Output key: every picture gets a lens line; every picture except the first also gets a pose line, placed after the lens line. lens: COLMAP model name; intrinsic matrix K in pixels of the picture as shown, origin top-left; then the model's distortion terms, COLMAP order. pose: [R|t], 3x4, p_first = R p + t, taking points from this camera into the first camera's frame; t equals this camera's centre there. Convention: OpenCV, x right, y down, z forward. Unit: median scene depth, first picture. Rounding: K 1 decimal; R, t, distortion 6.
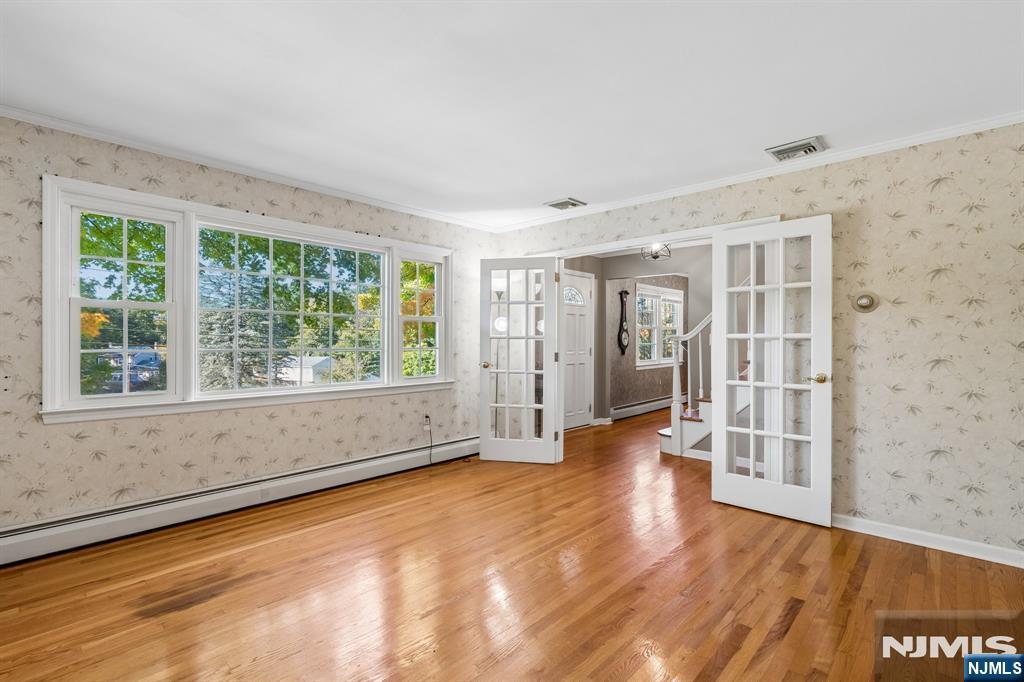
lens RADIAL K [[464.2, 0, 507.0], [0, 464.2, 341.0], [0, 0, 1]] dist [-0.003020, 0.000759]
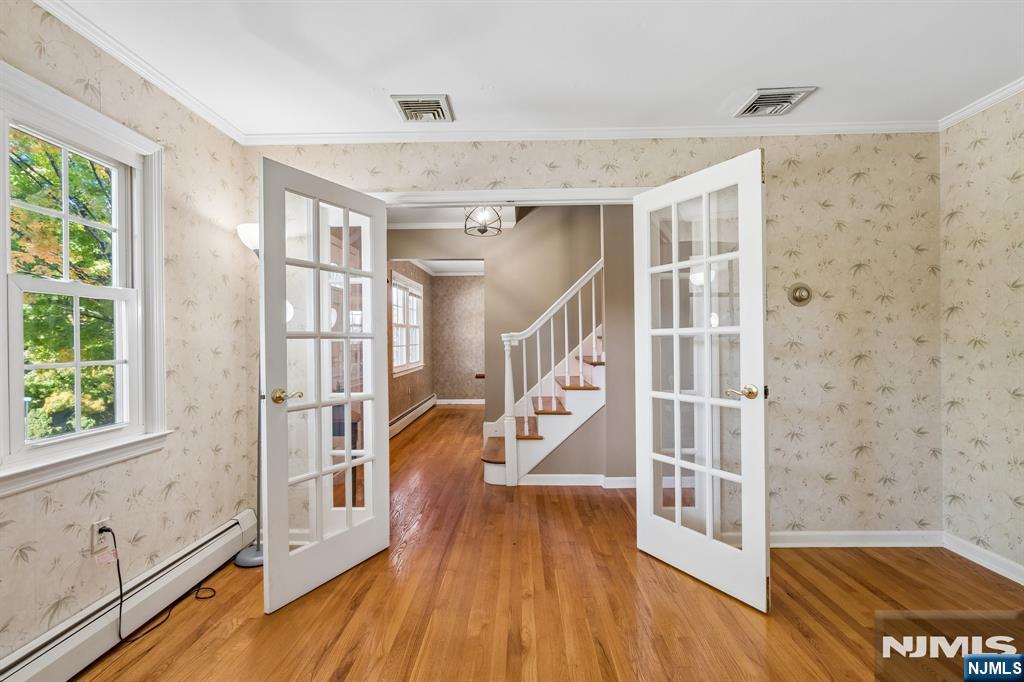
lens RADIAL K [[464.2, 0, 515.2], [0, 464.2, 343.7], [0, 0, 1]] dist [-0.003020, 0.000759]
pose [[0.748359, -0.012041, 0.663185, -0.213929], [0.011381, 0.999921, 0.005313, 0.001570], [-0.663197, 0.003571, 0.748437, 0.570207]]
